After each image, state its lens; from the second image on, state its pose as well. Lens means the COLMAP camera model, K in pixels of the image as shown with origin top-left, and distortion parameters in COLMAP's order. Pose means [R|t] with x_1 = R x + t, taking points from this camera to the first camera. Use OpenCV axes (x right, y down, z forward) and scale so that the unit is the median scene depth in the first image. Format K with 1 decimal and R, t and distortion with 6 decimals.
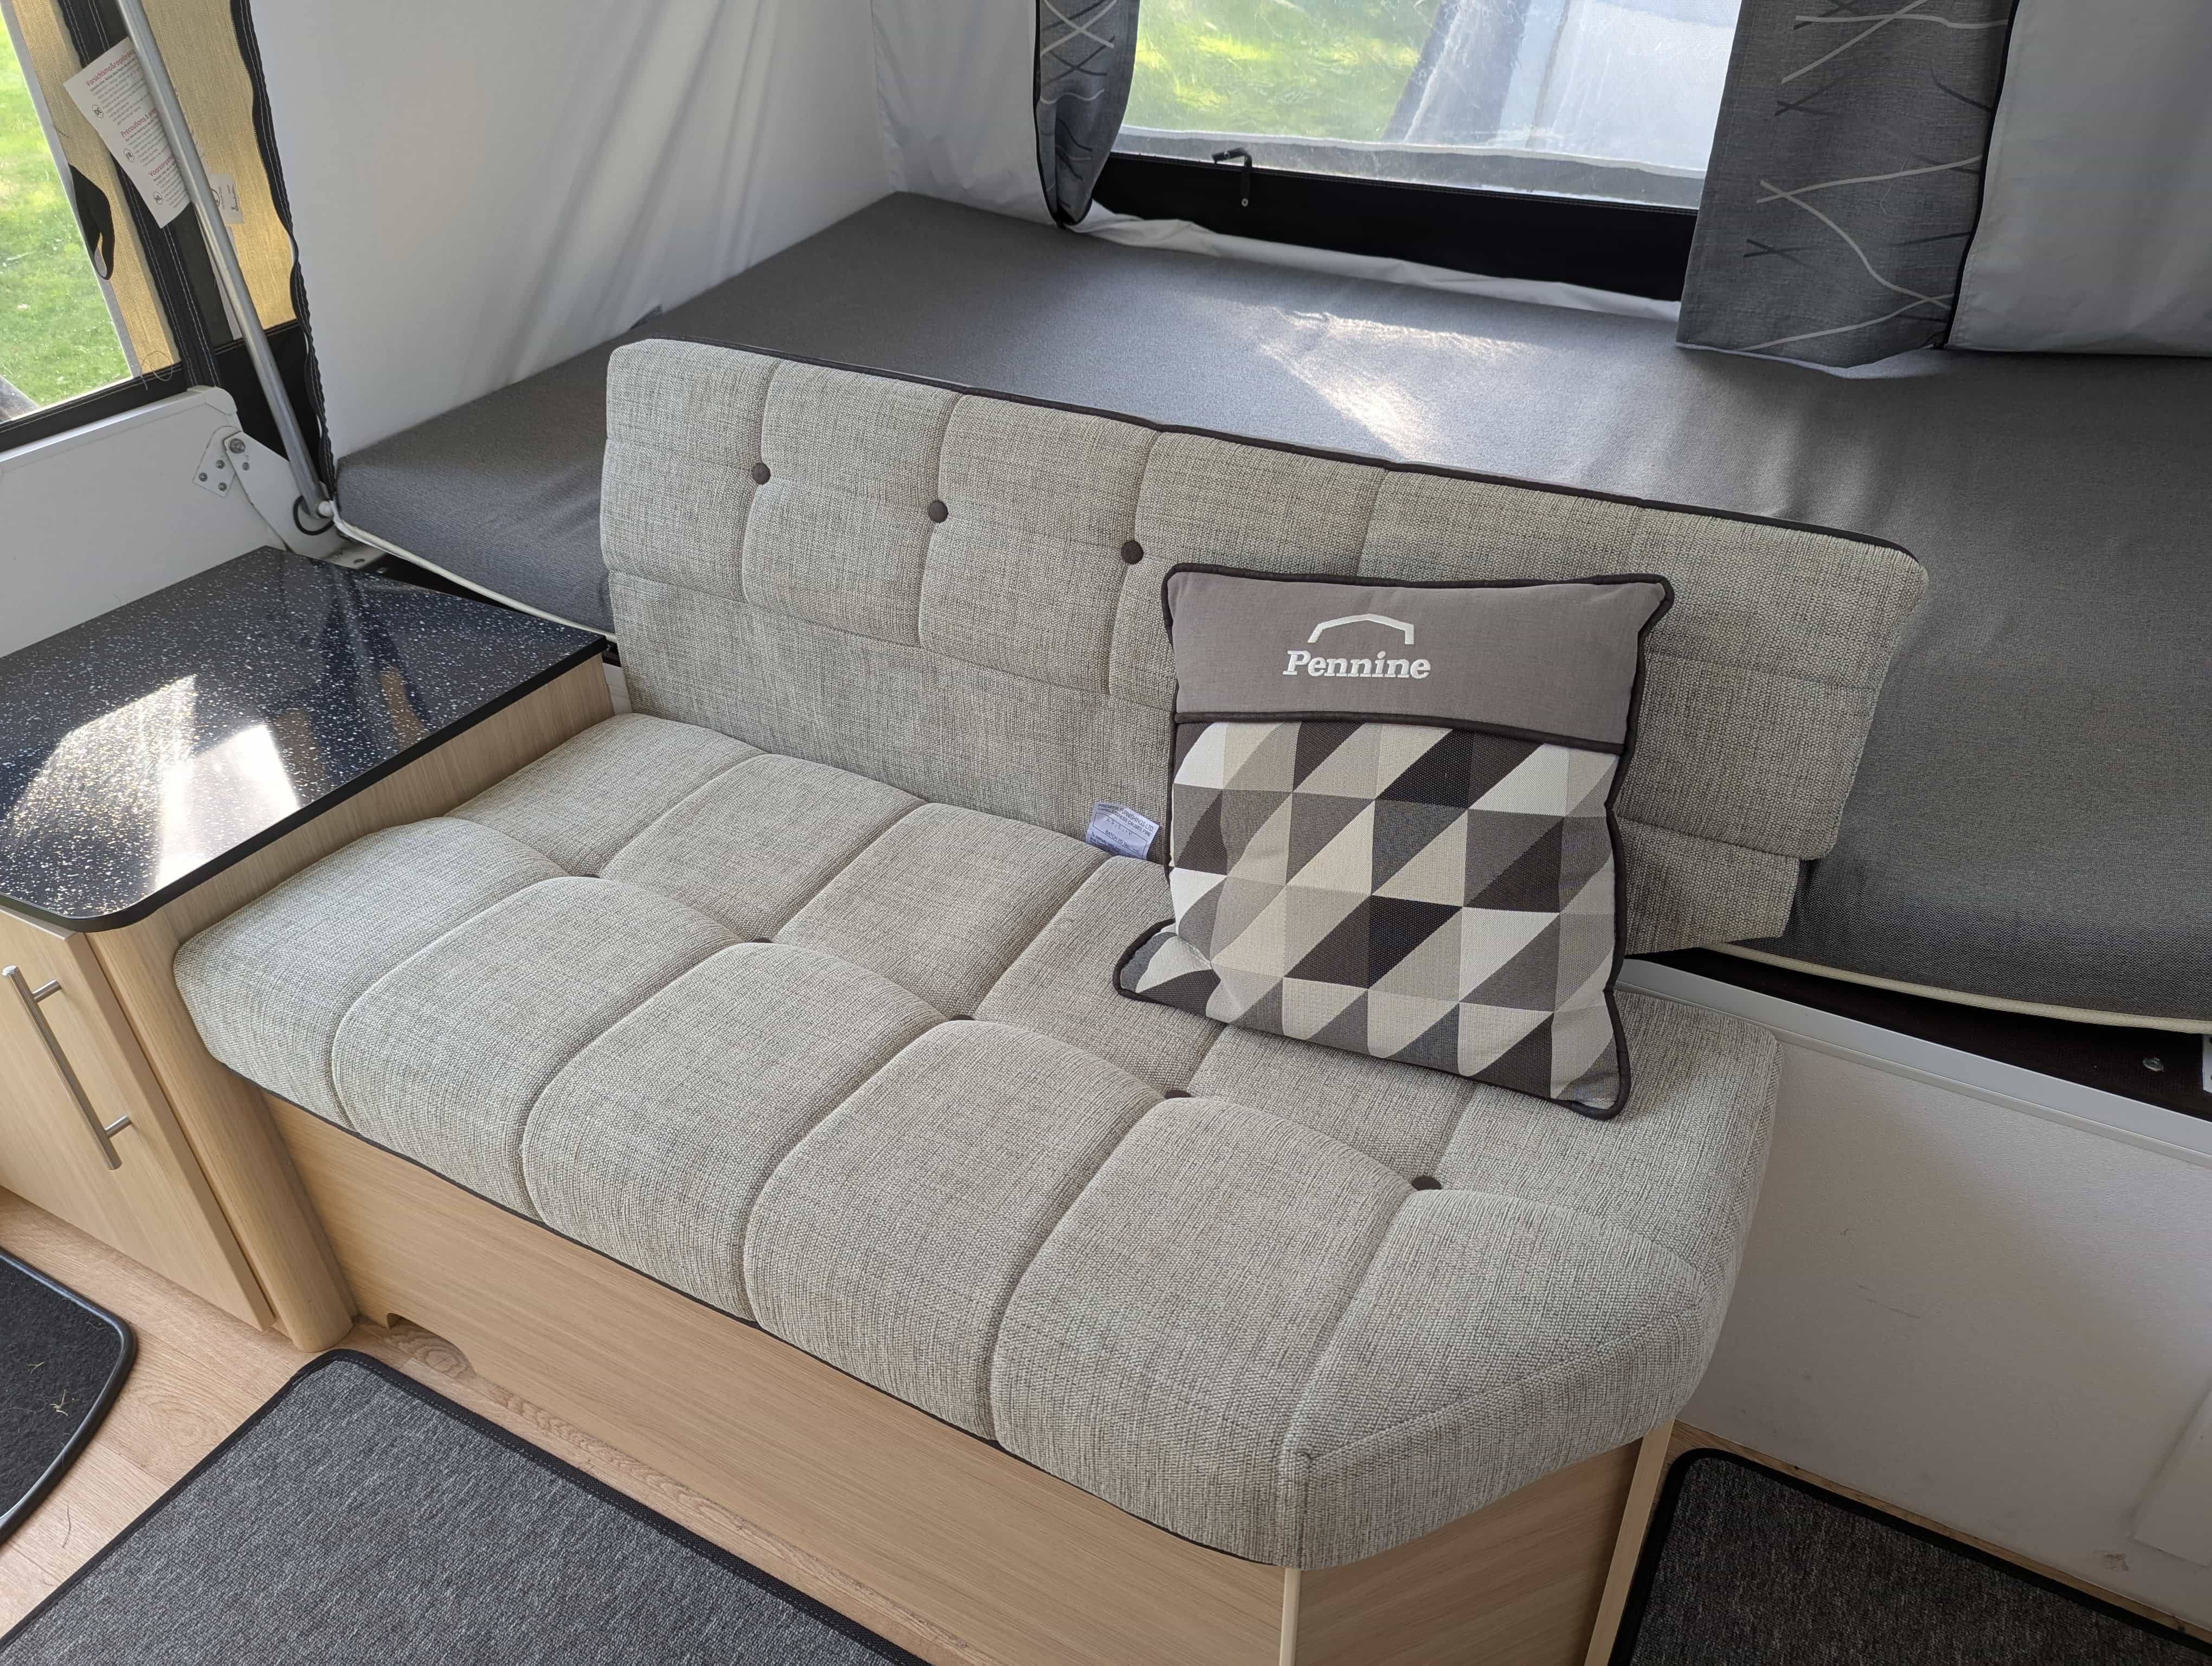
lens RADIAL K [[1535.3, 0, 1120.1], [0, 1535.3, 823.4], [0, 0, 1]] dist [0.063069, -0.060854]
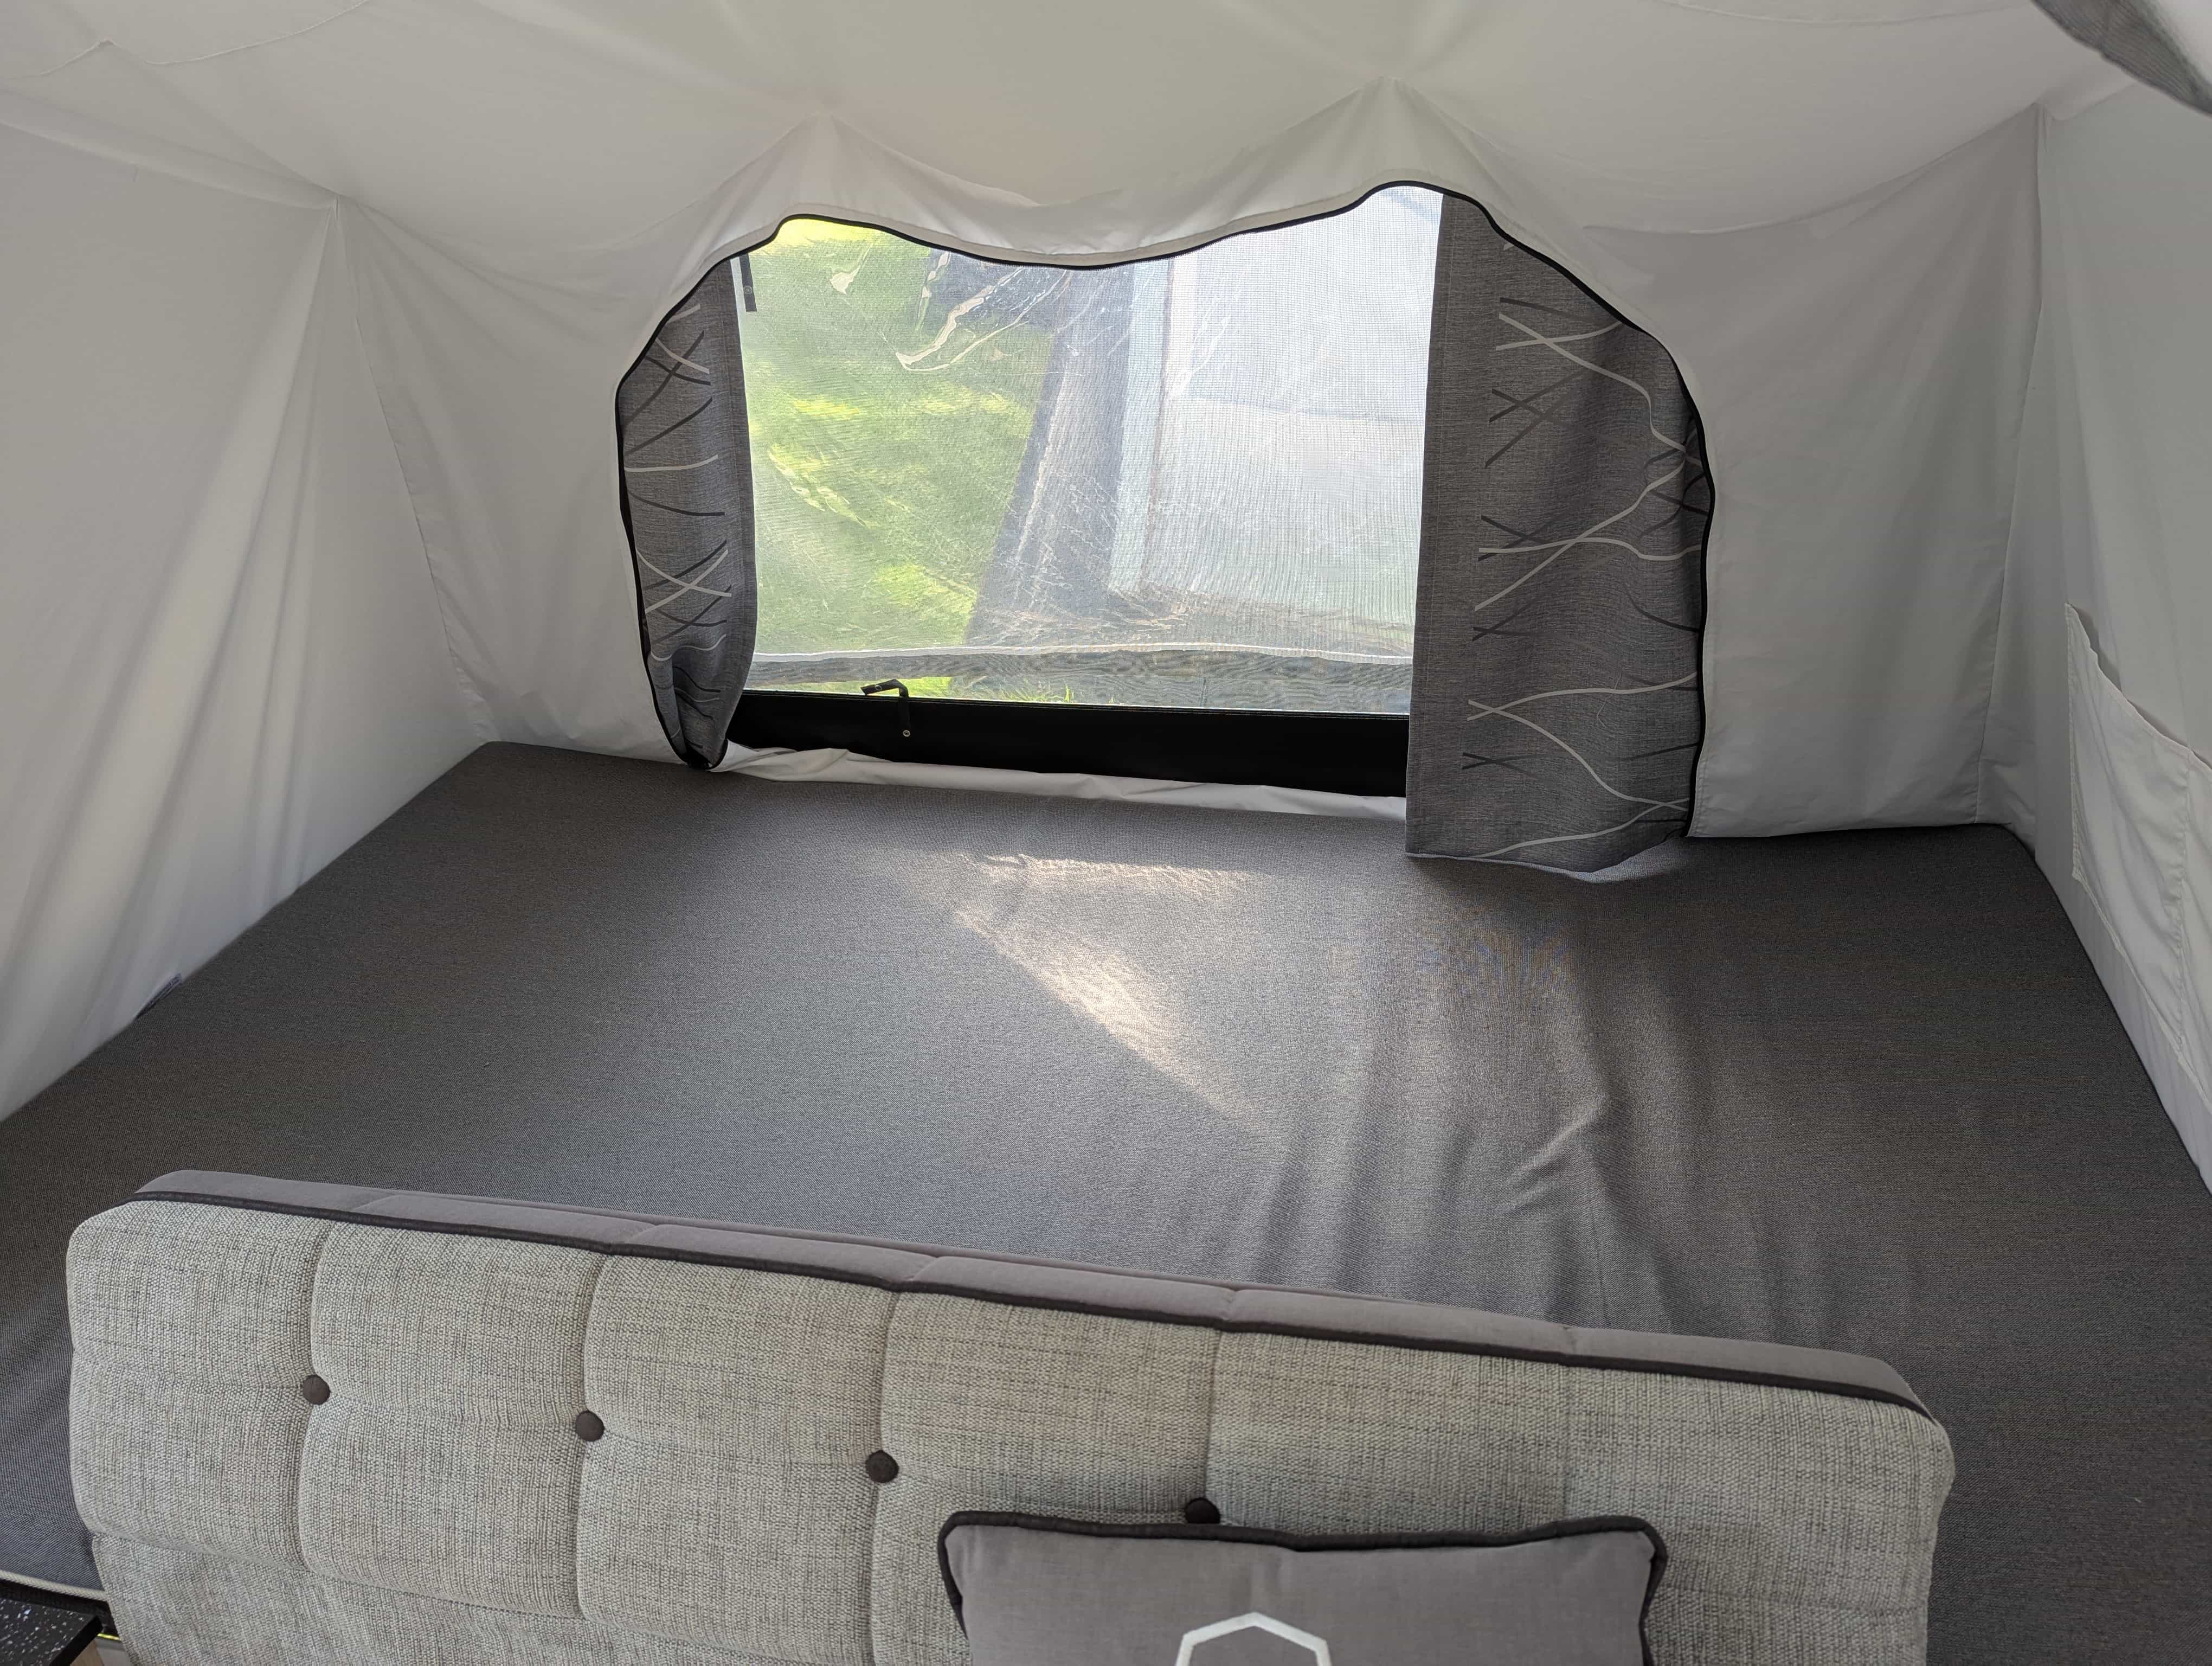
lens RADIAL K [[1535.3, 0, 1120.1], [0, 1535.3, 823.4], [0, 0, 1]] dist [0.063069, -0.060854]
pose [[0.965771, -0.143357, 0.216184, 0.001451], [0.177351, 0.973107, -0.147001, -0.258146], [-0.189296, 0.180310, 0.965223, 0.176031]]
